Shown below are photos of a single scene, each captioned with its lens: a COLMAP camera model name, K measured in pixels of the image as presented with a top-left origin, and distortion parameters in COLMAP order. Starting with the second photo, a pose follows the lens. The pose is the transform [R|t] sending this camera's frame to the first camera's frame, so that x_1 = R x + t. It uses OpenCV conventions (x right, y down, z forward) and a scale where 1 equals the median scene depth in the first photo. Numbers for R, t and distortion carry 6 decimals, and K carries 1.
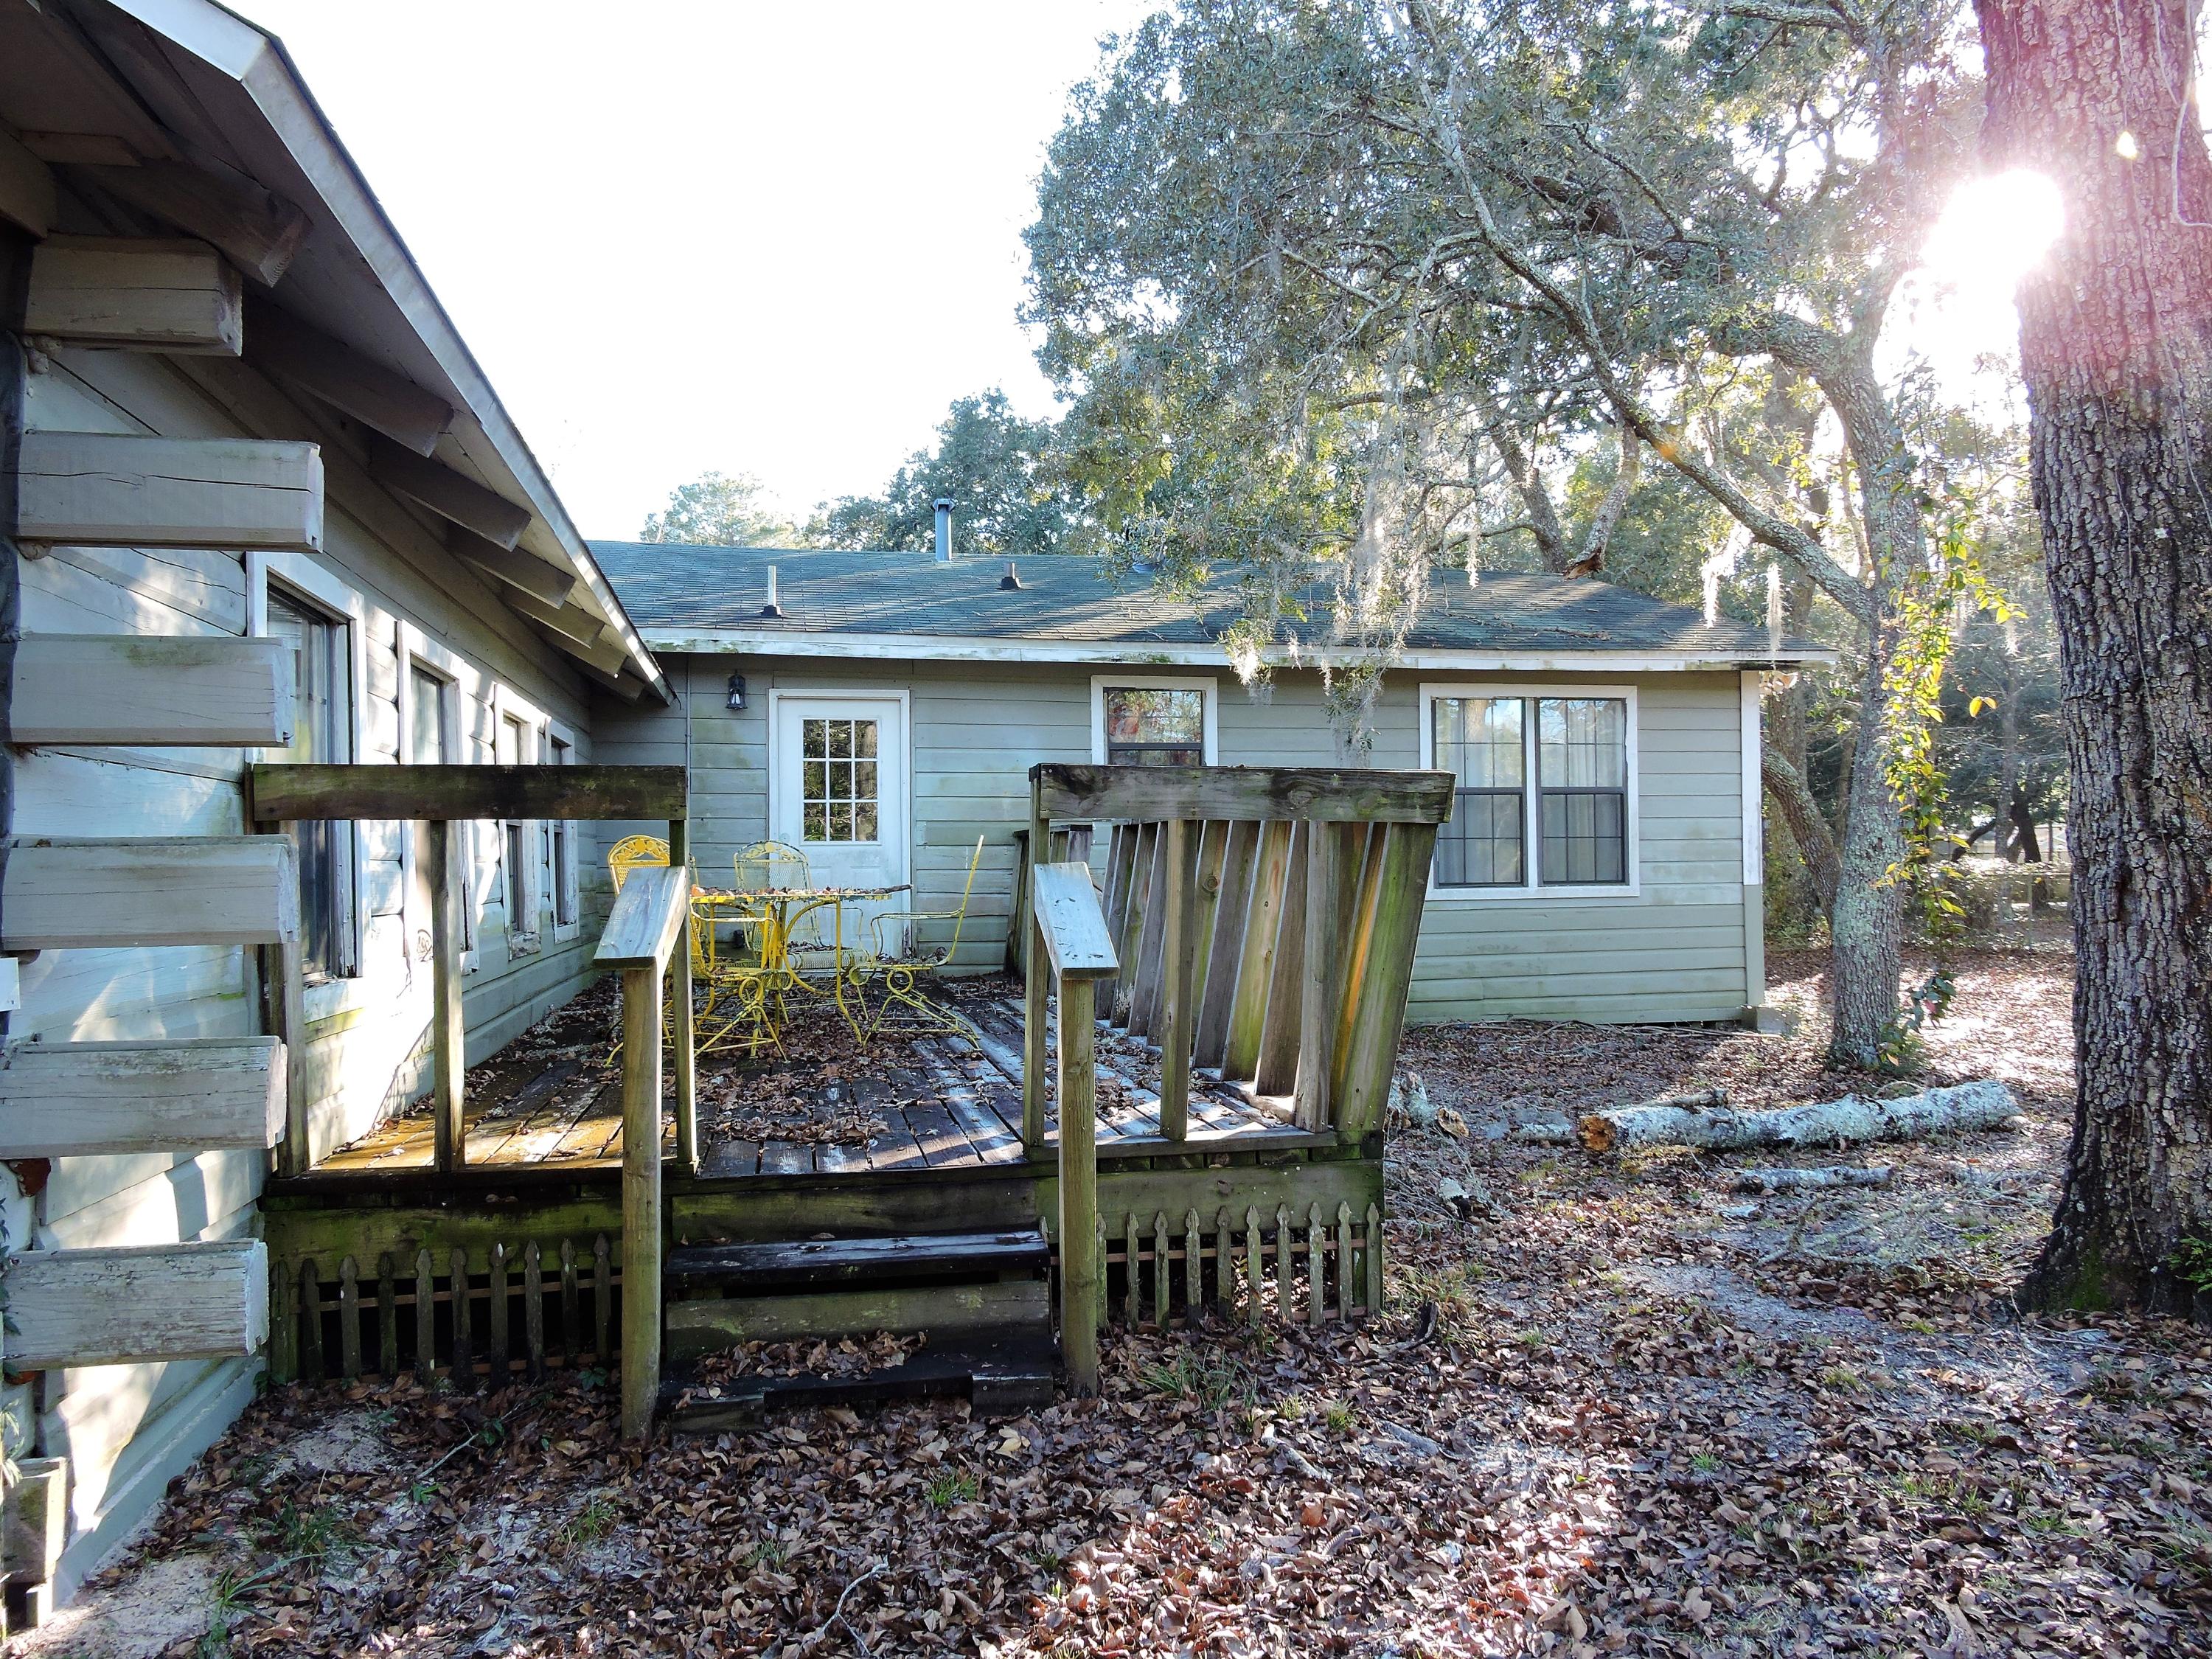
lens RADIAL K [[1569.0, 0, 1107.5], [0, 1569.0, 840.8], [0, 0, 1]] dist [-0.000163, -0.002084]
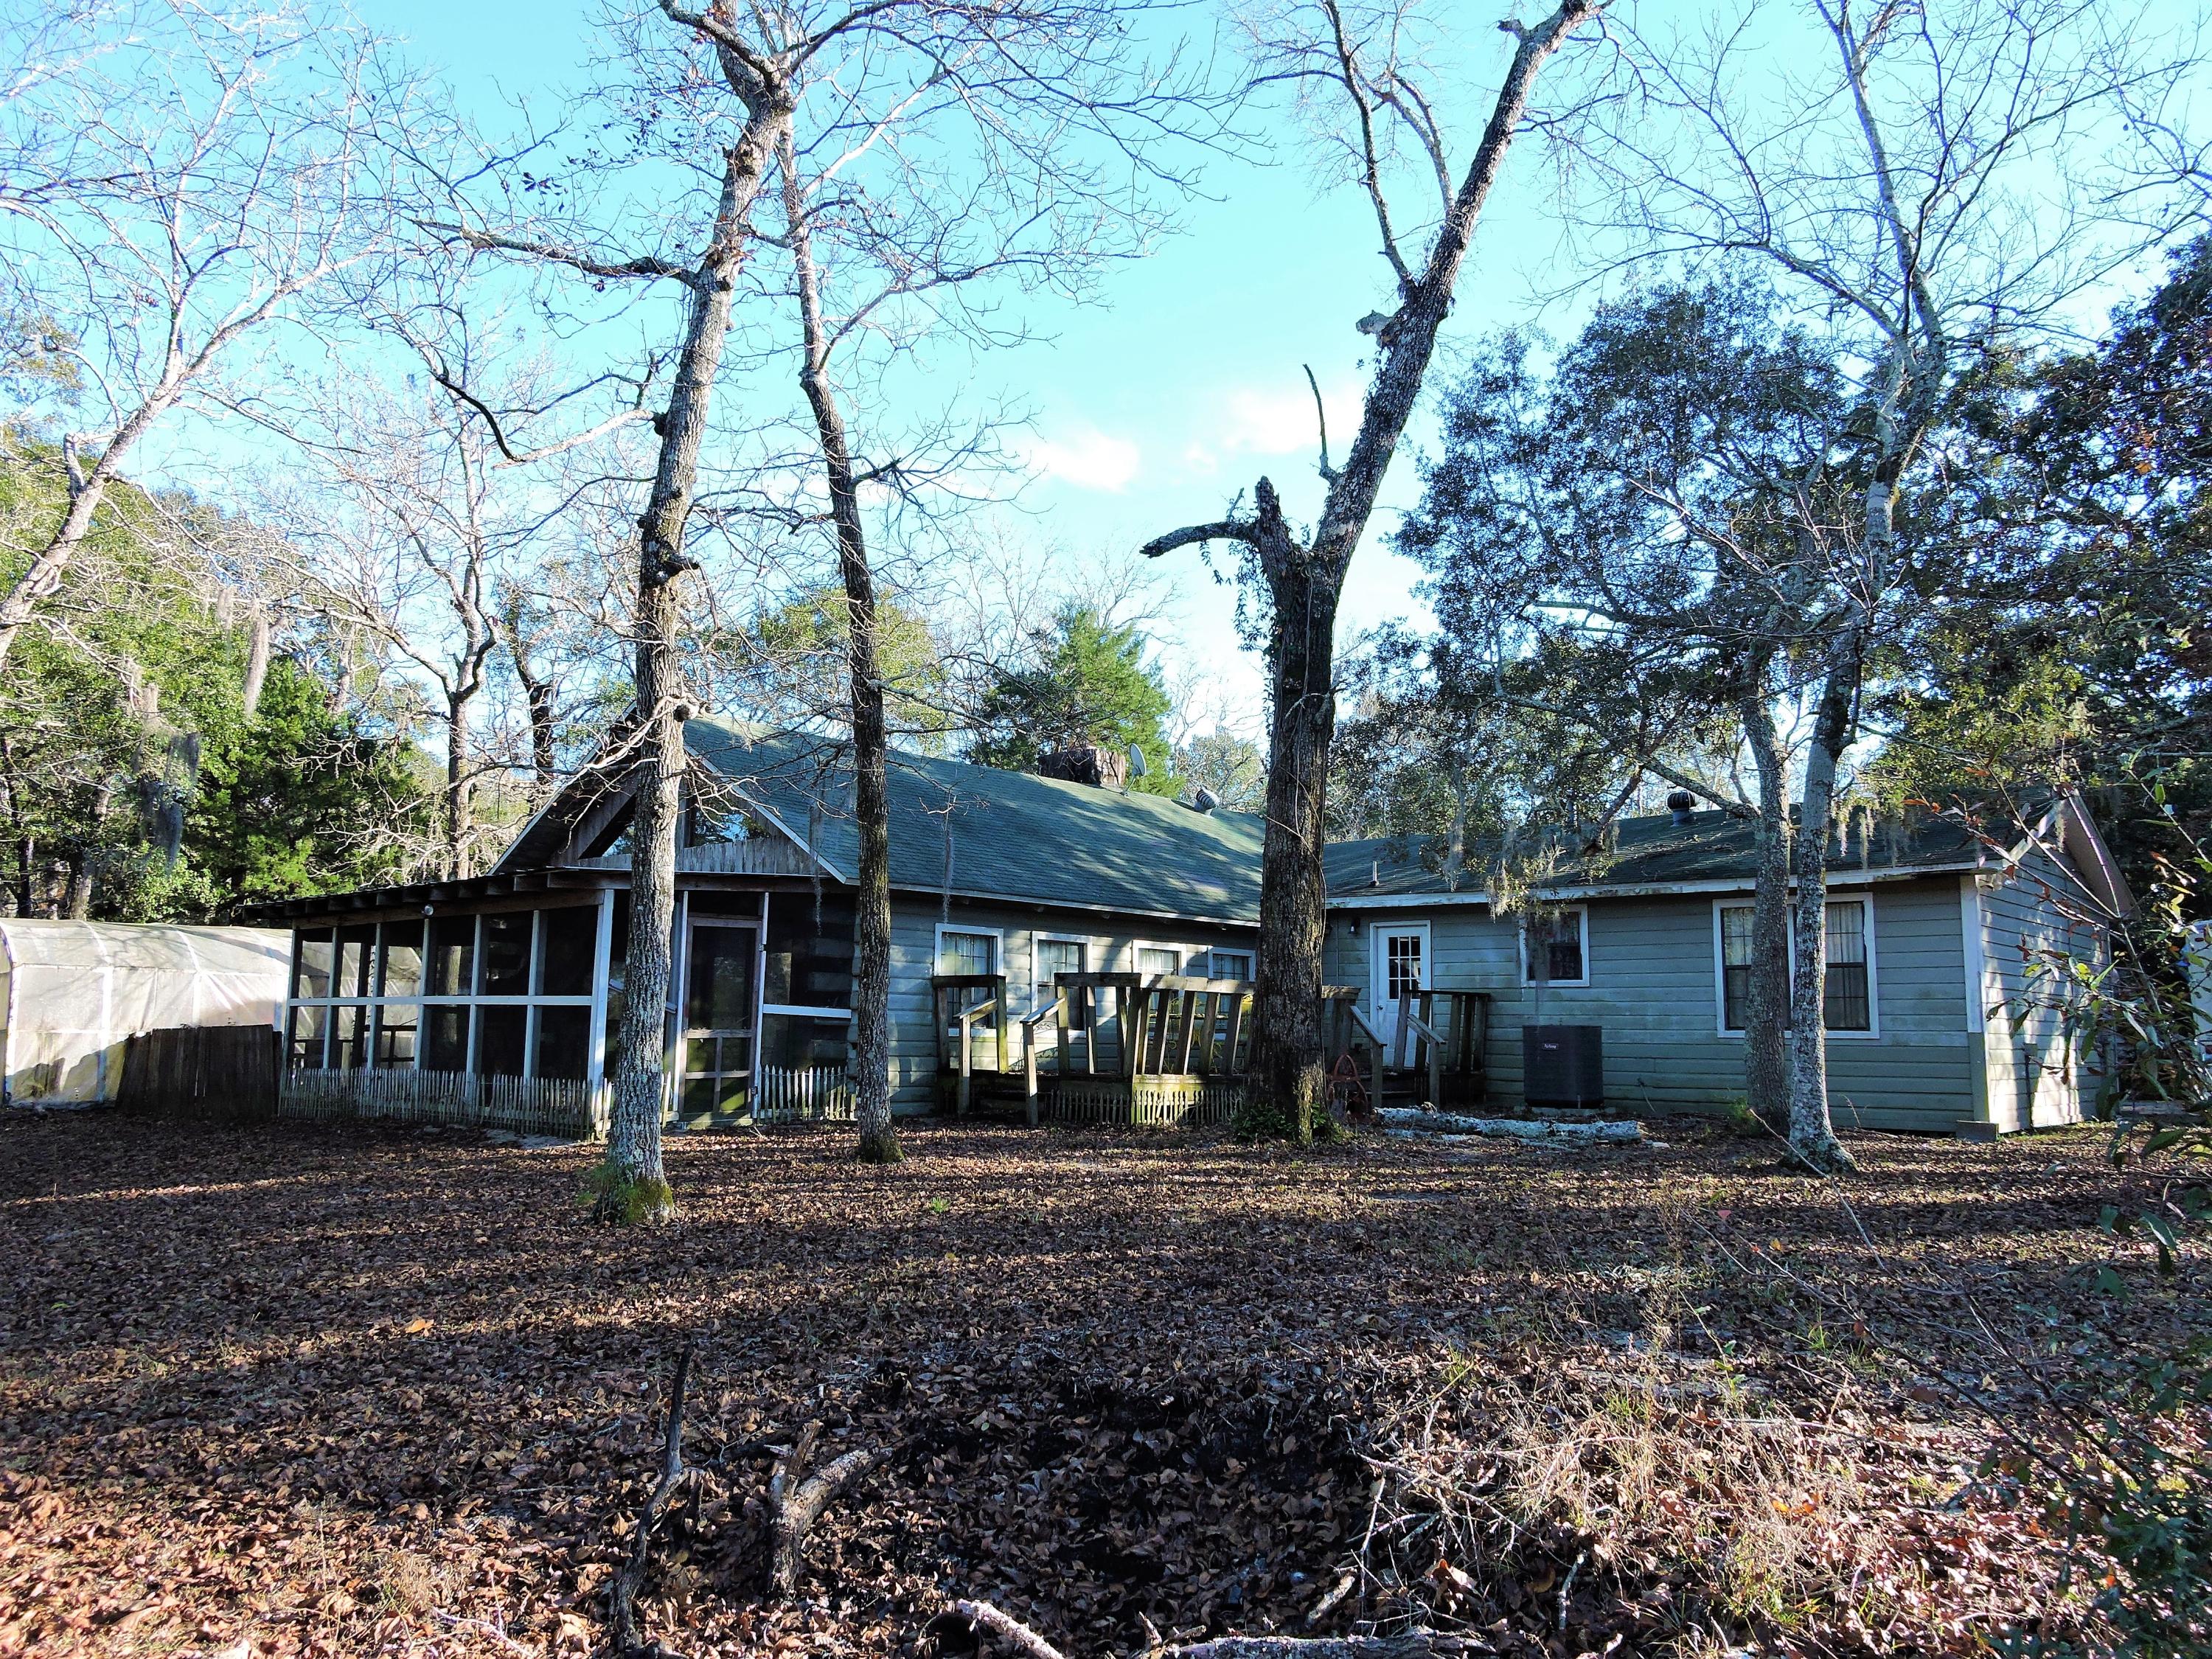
lens RADIAL K [[1574.4, 0, 1107.3], [0, 1574.4, 831.3], [0, 0, 1]] dist [-0.002659, -0.003924]
pose [[0.590165, -0.085713, -0.802719, 1.165429], [-0.008219, 0.993658, -0.112144, 0.015061], [0.807240, 0.072781, 0.585718, -0.447552]]
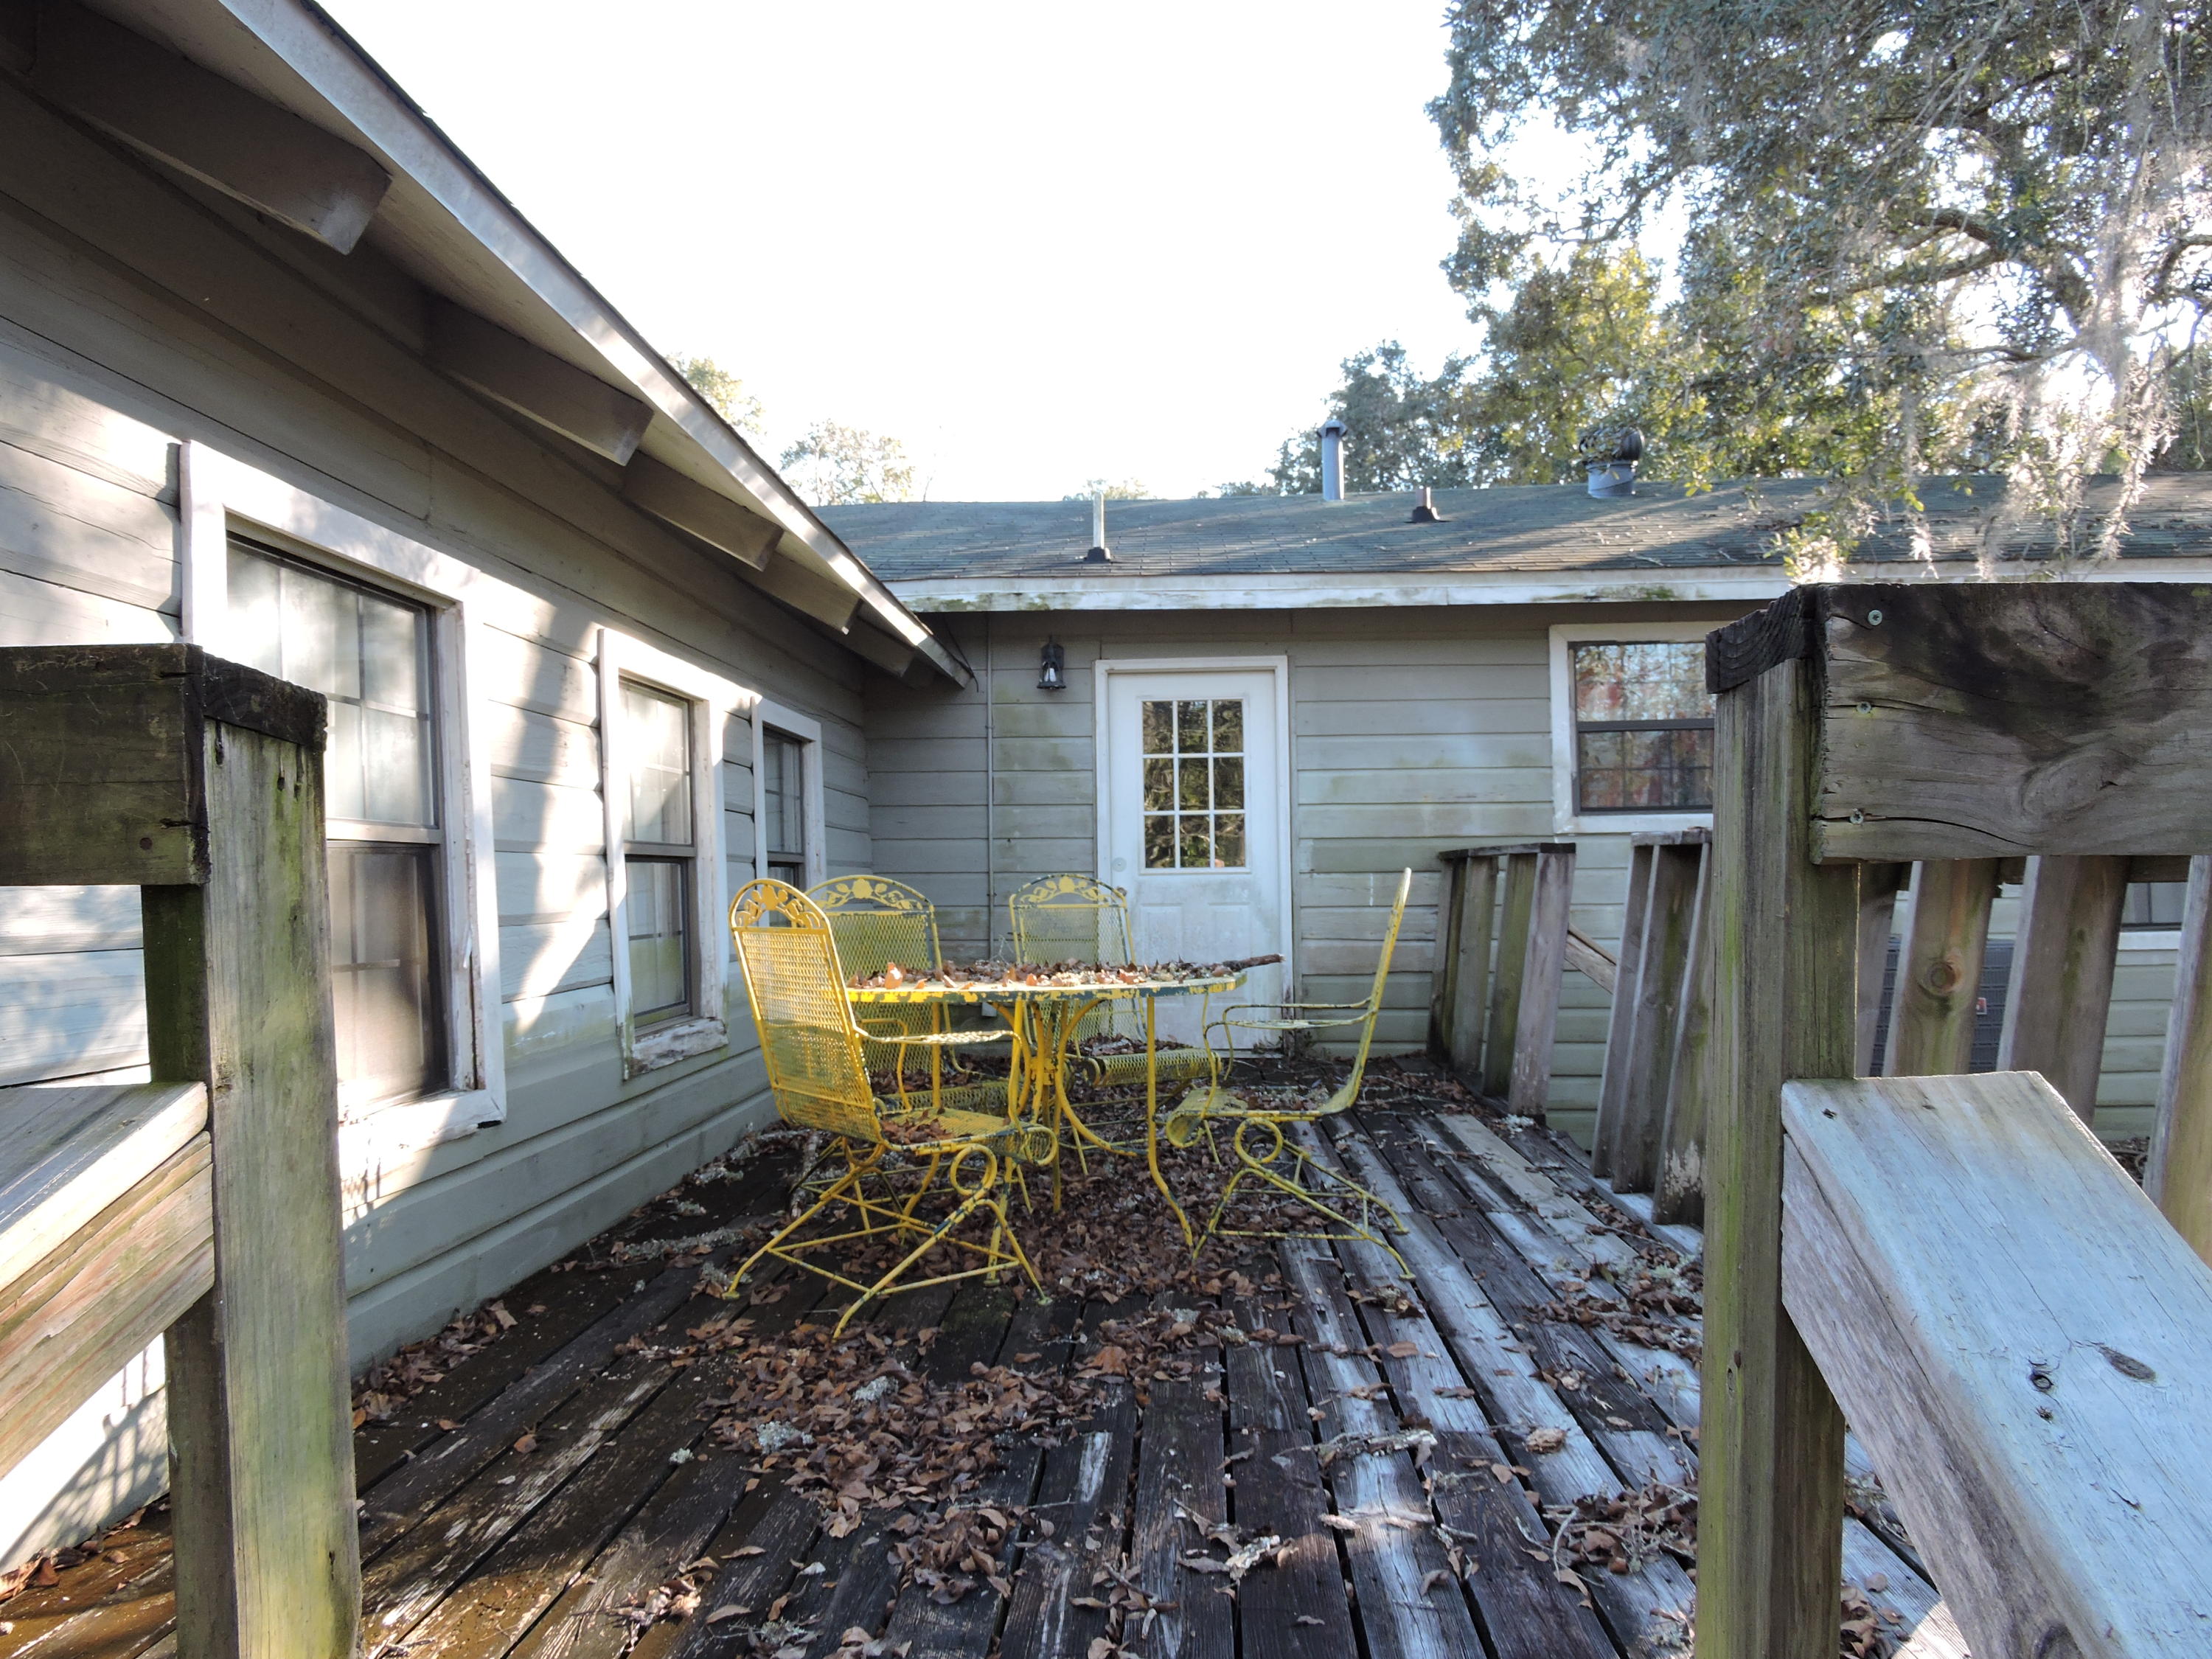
lens RADIAL K [[1563.1, 0, 1101.5], [0, 1563.1, 832.5], [0, 0, 1]] dist [0.004872, 0.000004]
pose [[0.967715, -0.013566, -0.251681, -0.029031], [0.010255, 0.999843, -0.014461, -0.005752], [0.251837, 0.011413, 0.967702, 0.281223]]
